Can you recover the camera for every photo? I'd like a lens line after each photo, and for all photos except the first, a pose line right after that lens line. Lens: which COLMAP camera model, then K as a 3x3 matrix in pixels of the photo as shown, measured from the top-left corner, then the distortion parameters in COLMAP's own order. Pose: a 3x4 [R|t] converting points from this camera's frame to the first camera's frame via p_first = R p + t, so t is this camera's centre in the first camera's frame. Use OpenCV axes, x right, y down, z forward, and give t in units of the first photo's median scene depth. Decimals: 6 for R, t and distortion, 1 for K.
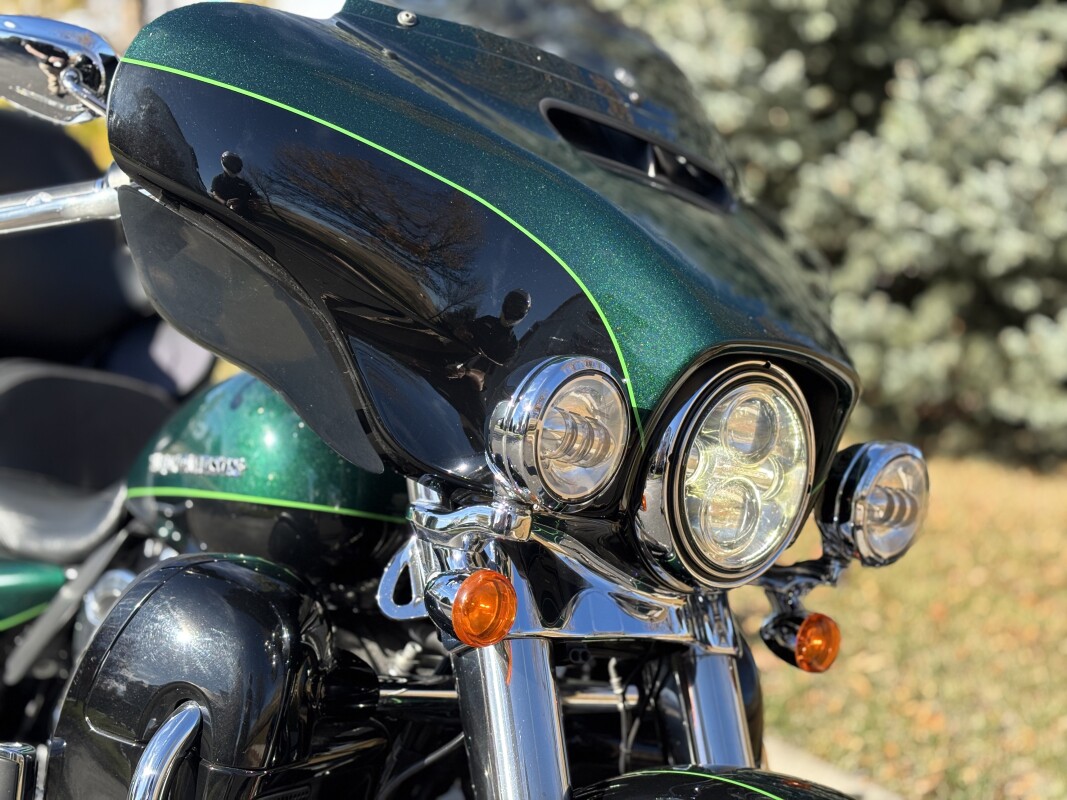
lens RADIAL K [[1710.8, 0, 533.5], [0, 1710.8, 400.0], [0, 0, 1]] dist [-0.047099, -0.186368]
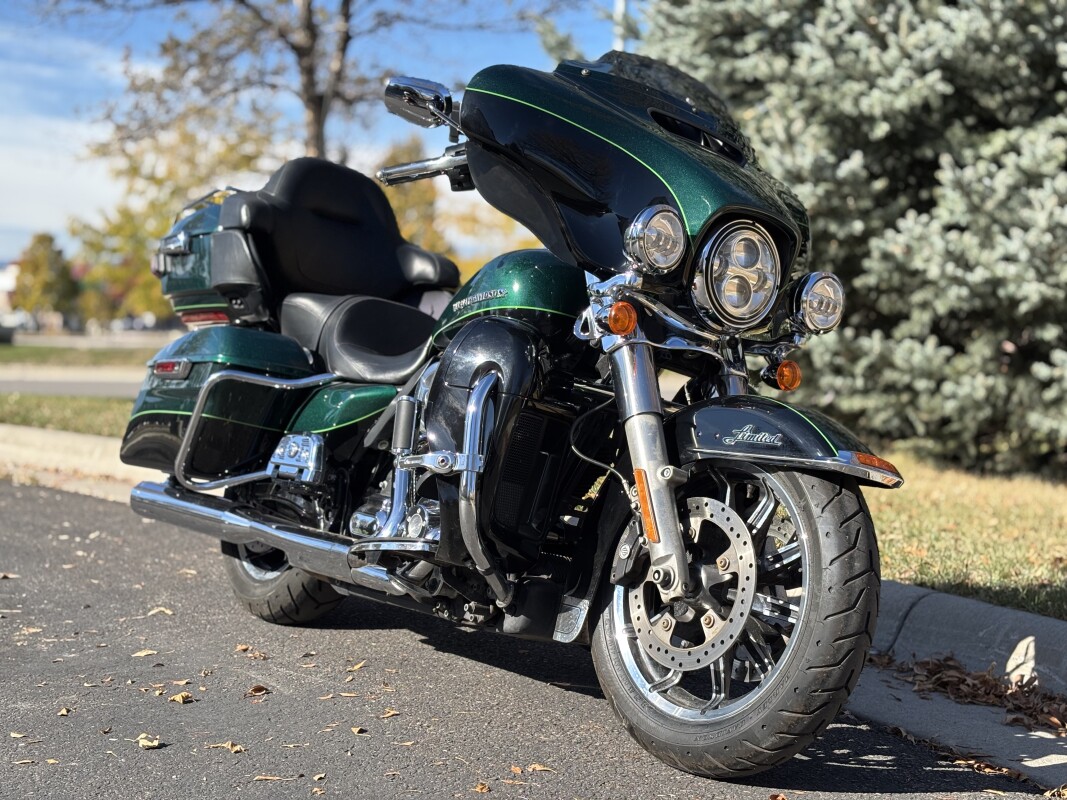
lens RADIAL K [[1632.8, 0, 533.5], [0, 1632.8, 400.0], [0, 0, 1]] dist [0.049209, 0.092551]
pose [[0.995974, -0.009260, -0.089166, 0.011235], [0.001603, 0.996331, -0.085565, 0.100998], [0.089632, 0.085078, 0.992335, -0.281792]]
